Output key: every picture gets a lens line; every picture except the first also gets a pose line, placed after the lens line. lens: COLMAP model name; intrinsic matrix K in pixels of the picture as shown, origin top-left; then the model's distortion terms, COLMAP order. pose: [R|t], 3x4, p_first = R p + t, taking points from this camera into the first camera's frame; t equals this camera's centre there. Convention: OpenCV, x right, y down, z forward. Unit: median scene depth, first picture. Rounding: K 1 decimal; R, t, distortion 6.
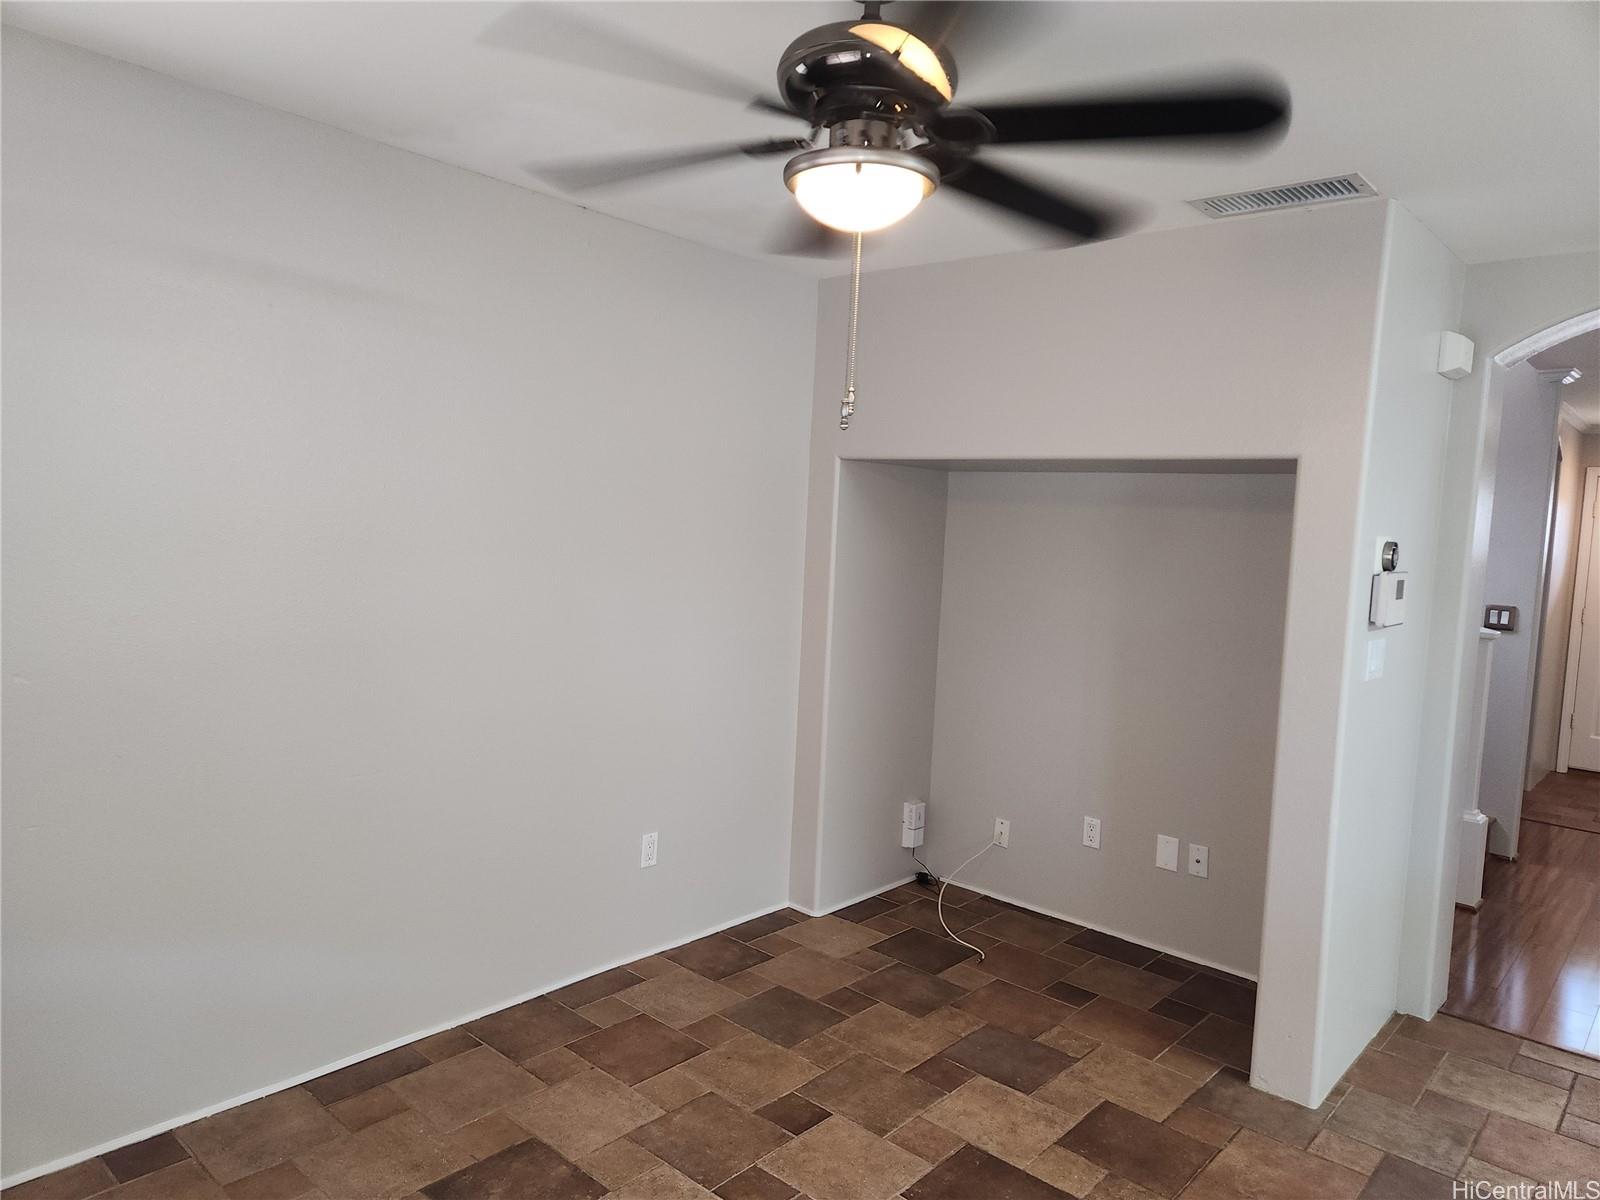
lens RADIAL K [[1087.0, 0, 798.5], [0, 1087.0, 604.9], [0, 0, 1]] dist [0.071284, -0.052529]
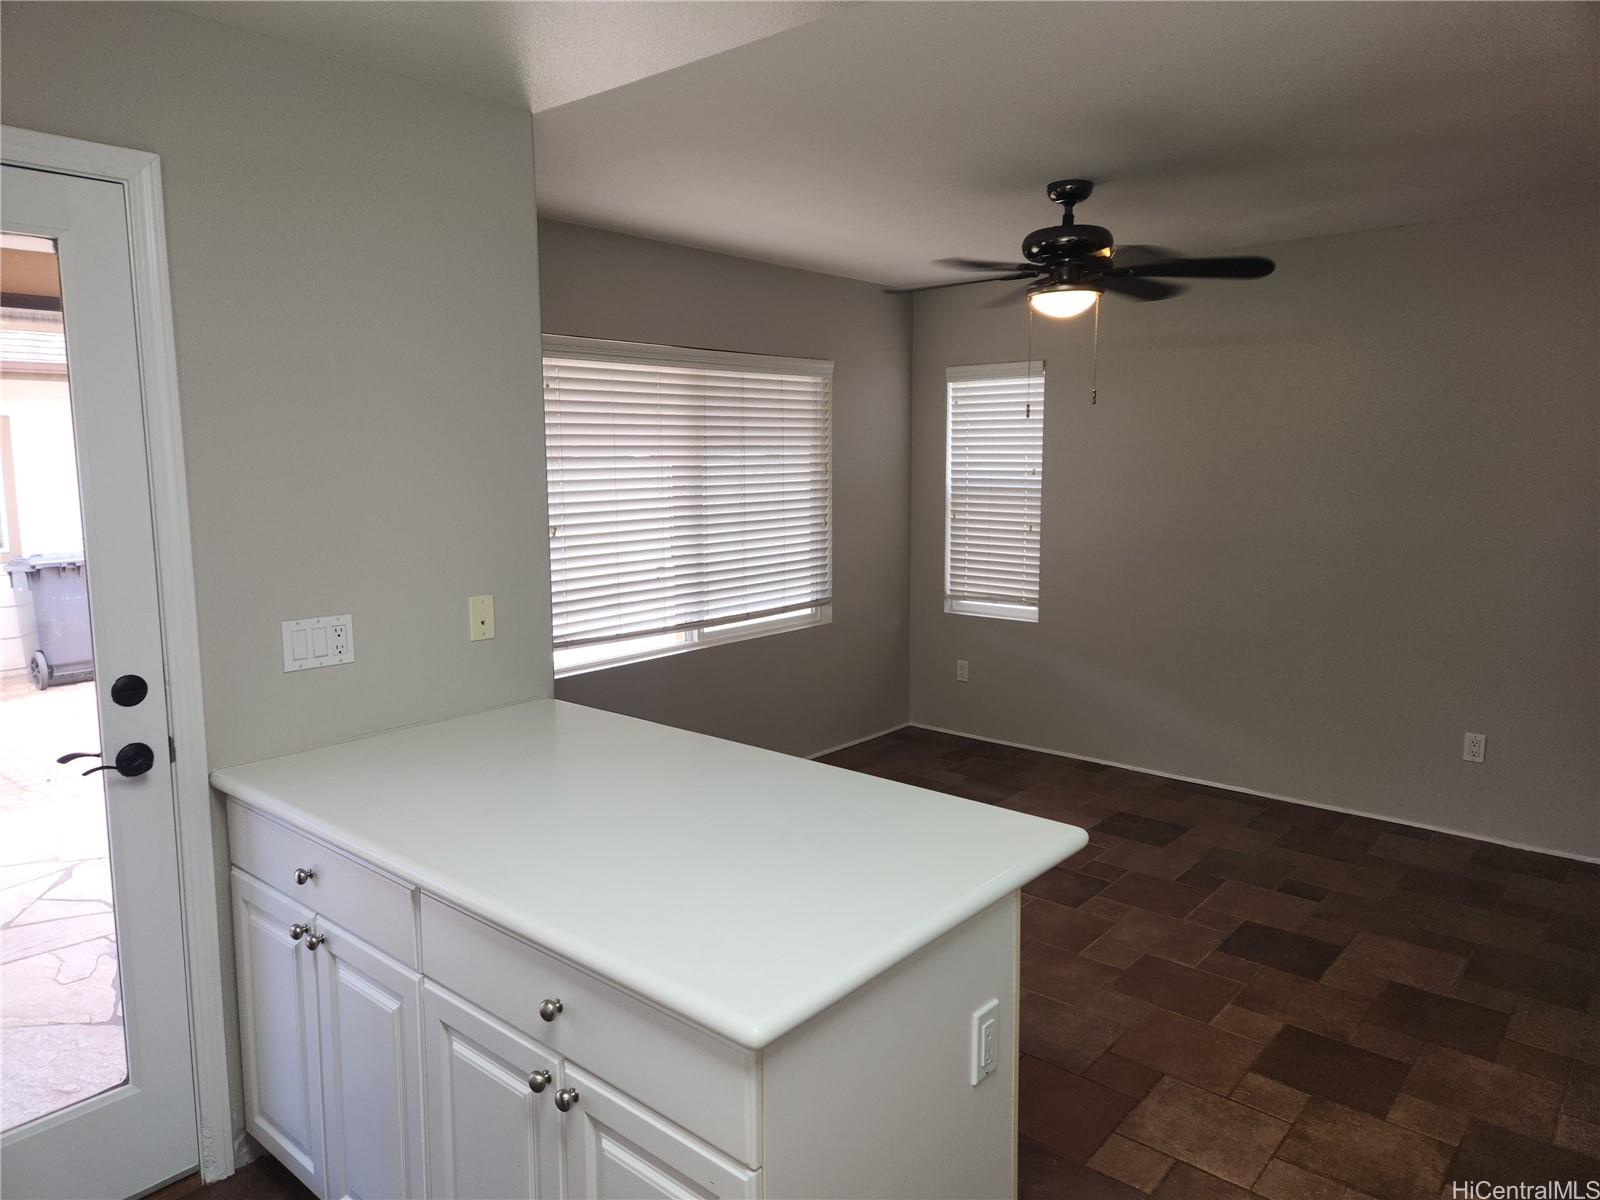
lens RADIAL K [[1087.0, 0, 799.7], [0, 1087.0, 601.1], [0, 0, 1]] dist [0.071284, -0.052529]
pose [[0.036248, 0.096528, -0.994670, 1.322521], [-0.072961, 0.992924, 0.093700, 0.008268], [0.996676, 0.069175, 0.043035, 0.266048]]
